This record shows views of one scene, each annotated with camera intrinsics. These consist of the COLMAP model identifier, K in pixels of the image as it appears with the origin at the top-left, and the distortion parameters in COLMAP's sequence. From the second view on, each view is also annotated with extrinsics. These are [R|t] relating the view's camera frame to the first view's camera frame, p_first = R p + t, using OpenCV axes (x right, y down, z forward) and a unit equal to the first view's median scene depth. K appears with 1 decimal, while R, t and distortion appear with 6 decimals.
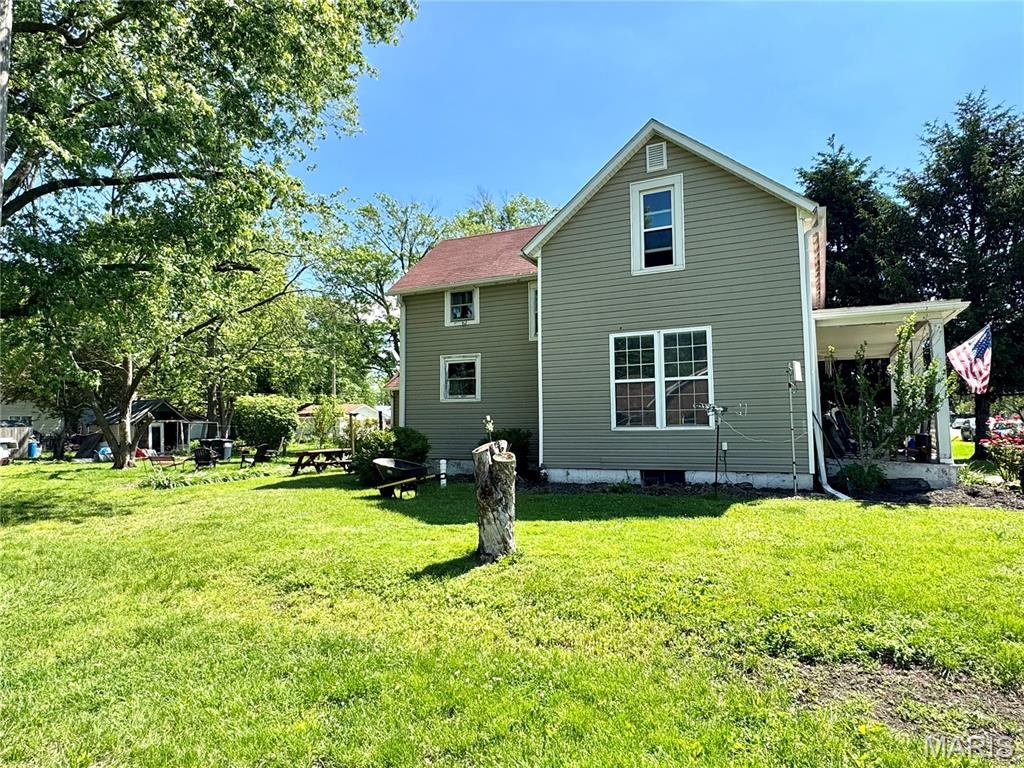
lens RADIAL K [[614.9, 0, 512.0], [0, 614.9, 384.0], [0, 0, 1]] dist [0.001558, -0.000699]
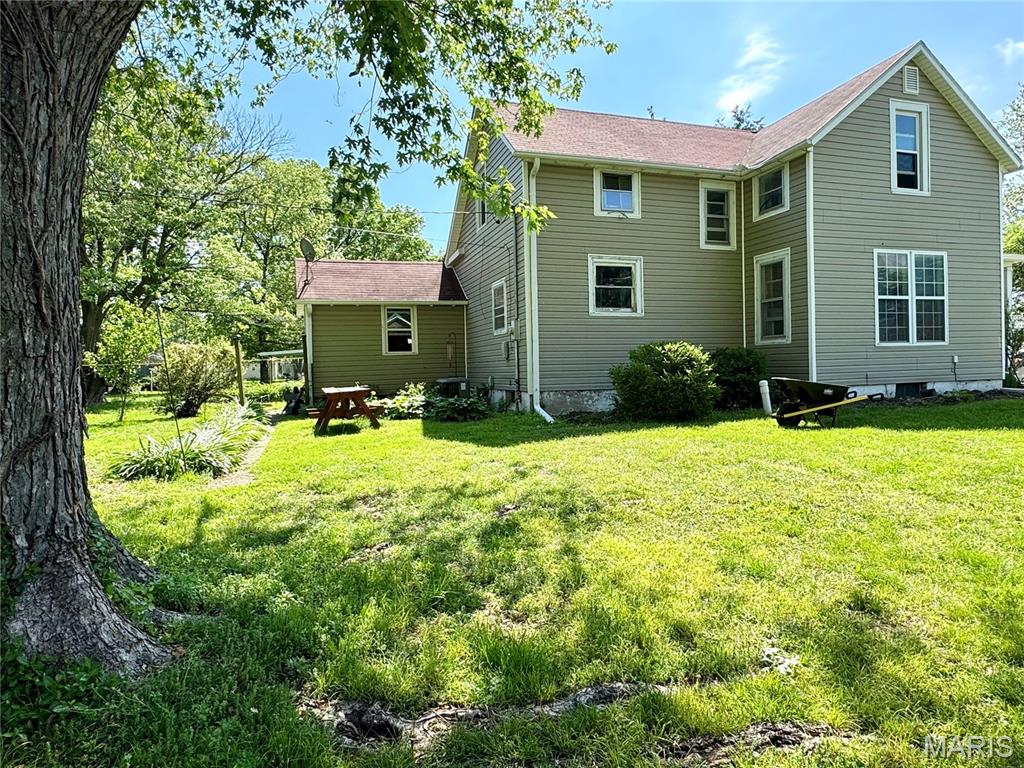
lens RADIAL K [[614.9, 0, 512.0], [0, 614.9, 384.0], [0, 0, 1]] dist [0.001558, -0.000699]
pose [[0.709942, -0.019580, 0.703988, -0.966320], [-0.030844, 0.997790, 0.058857, 0.096726], [-0.703585, -0.063498, 0.707769, 0.705999]]
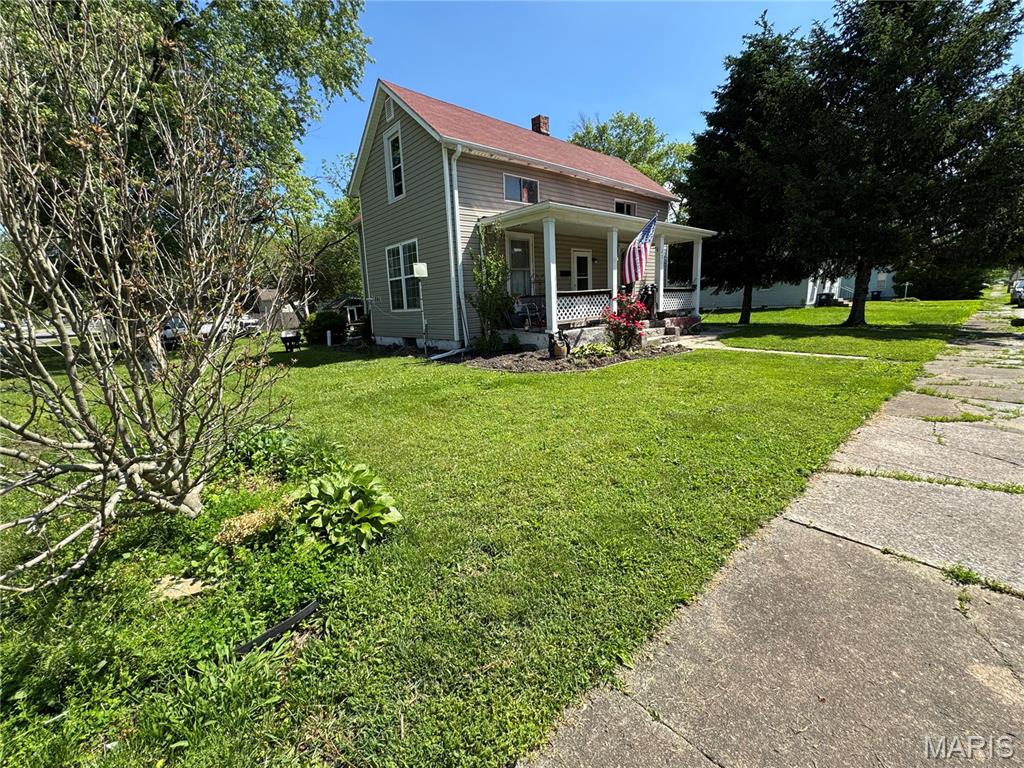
lens RADIAL K [[409.5, 0, 512.0], [0, 409.5, 384.0], [0, 0, 1]] dist [0.000809, 0.000090]
pose [[0.927763, 0.042956, -0.370689, 0.848360], [0.057196, 0.965247, 0.255004, 0.003862], [0.368760, -0.257785, 0.893064, 0.128858]]
